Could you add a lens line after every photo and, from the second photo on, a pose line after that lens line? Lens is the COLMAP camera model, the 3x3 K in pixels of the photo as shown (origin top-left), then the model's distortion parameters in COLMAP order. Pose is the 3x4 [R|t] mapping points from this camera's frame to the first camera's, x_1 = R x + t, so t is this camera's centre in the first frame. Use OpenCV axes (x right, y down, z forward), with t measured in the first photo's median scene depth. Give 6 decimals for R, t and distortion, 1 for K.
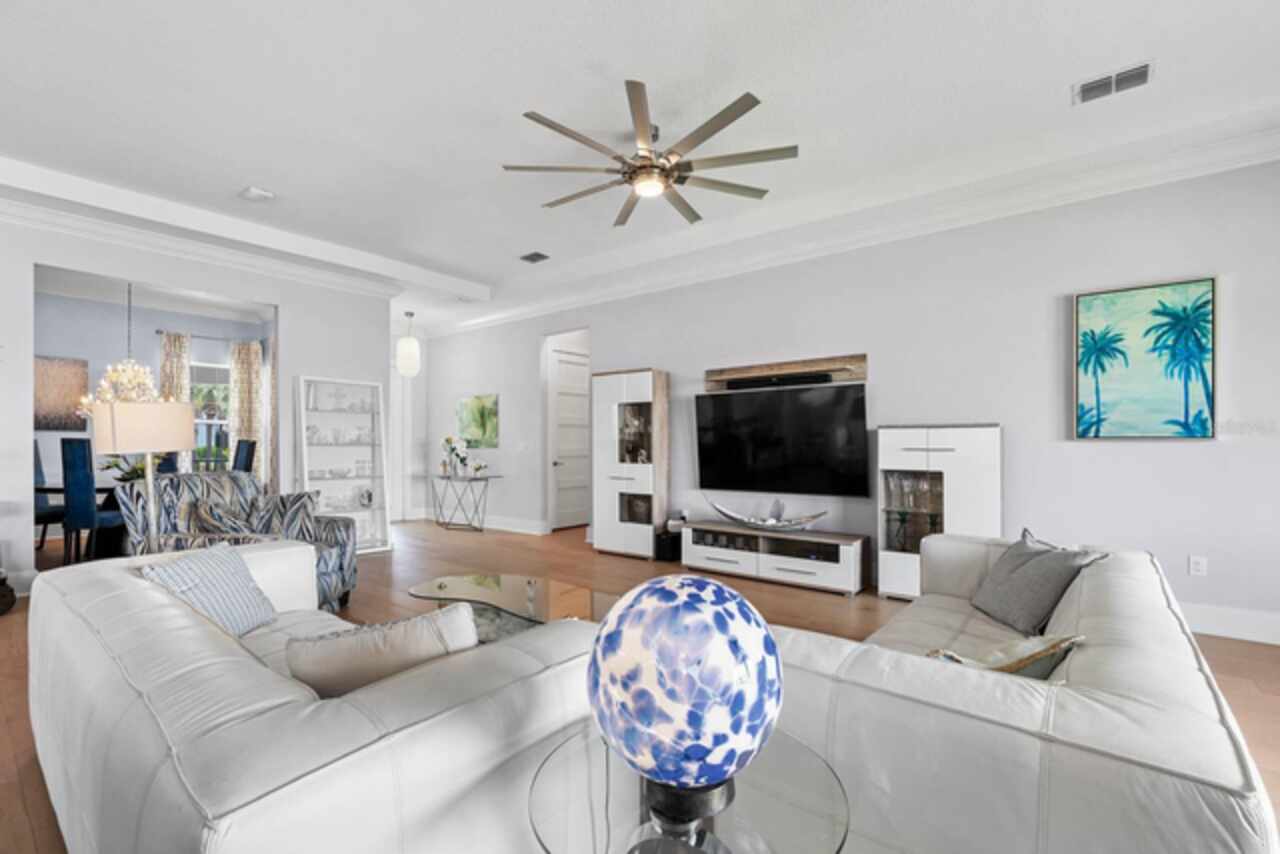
lens RADIAL K [[572.5, 0, 637.1], [0, 572.5, 439.2], [0, 0, 1]] dist [-0.005452, 0.000589]
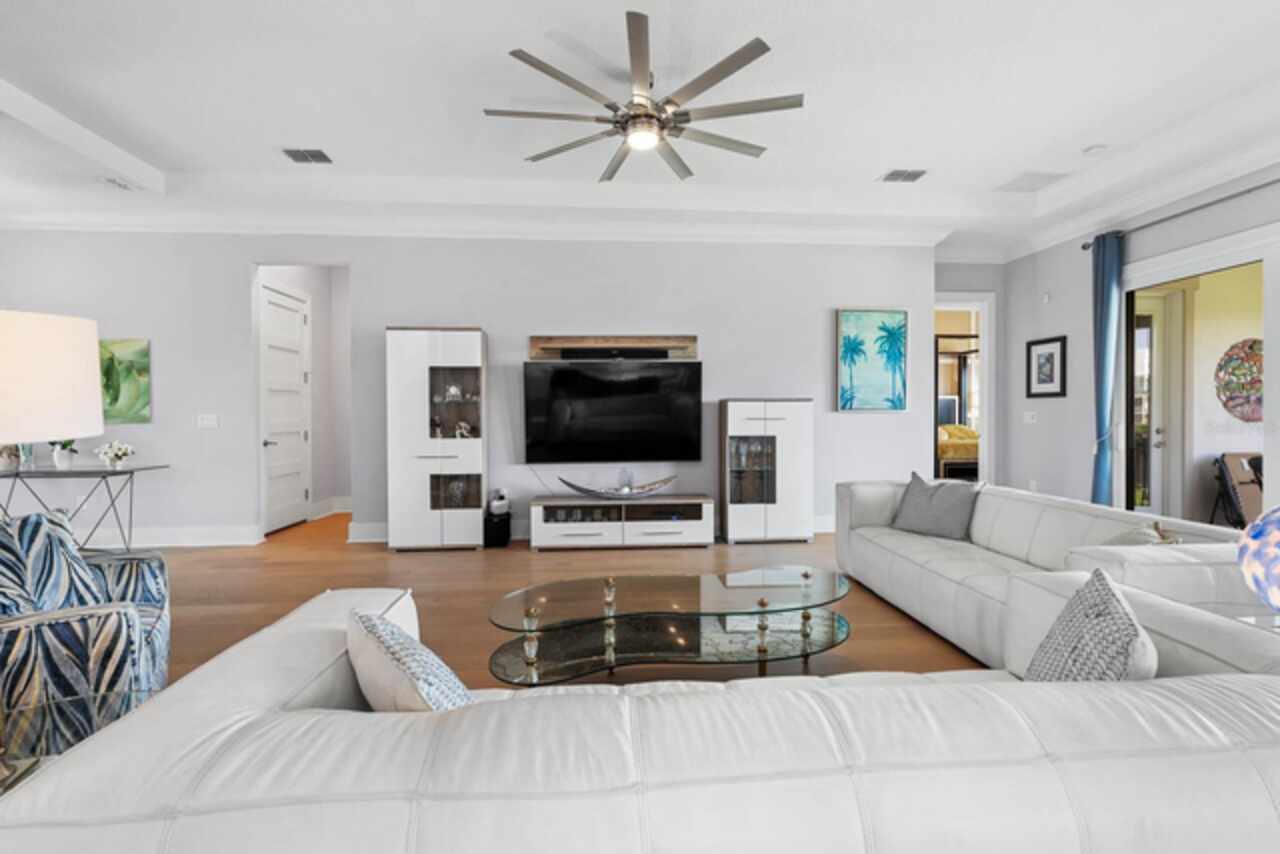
lens RADIAL K [[572.5, 0, 640.5], [0, 572.5, 417.6], [0, 0, 1]] dist [-0.005452, 0.000589]
pose [[0.727775, -0.006652, 0.685784, -0.462227], [-0.001552, 0.999934, 0.011346, 0.001851], [-0.685814, -0.009322, 0.727717, 0.237327]]
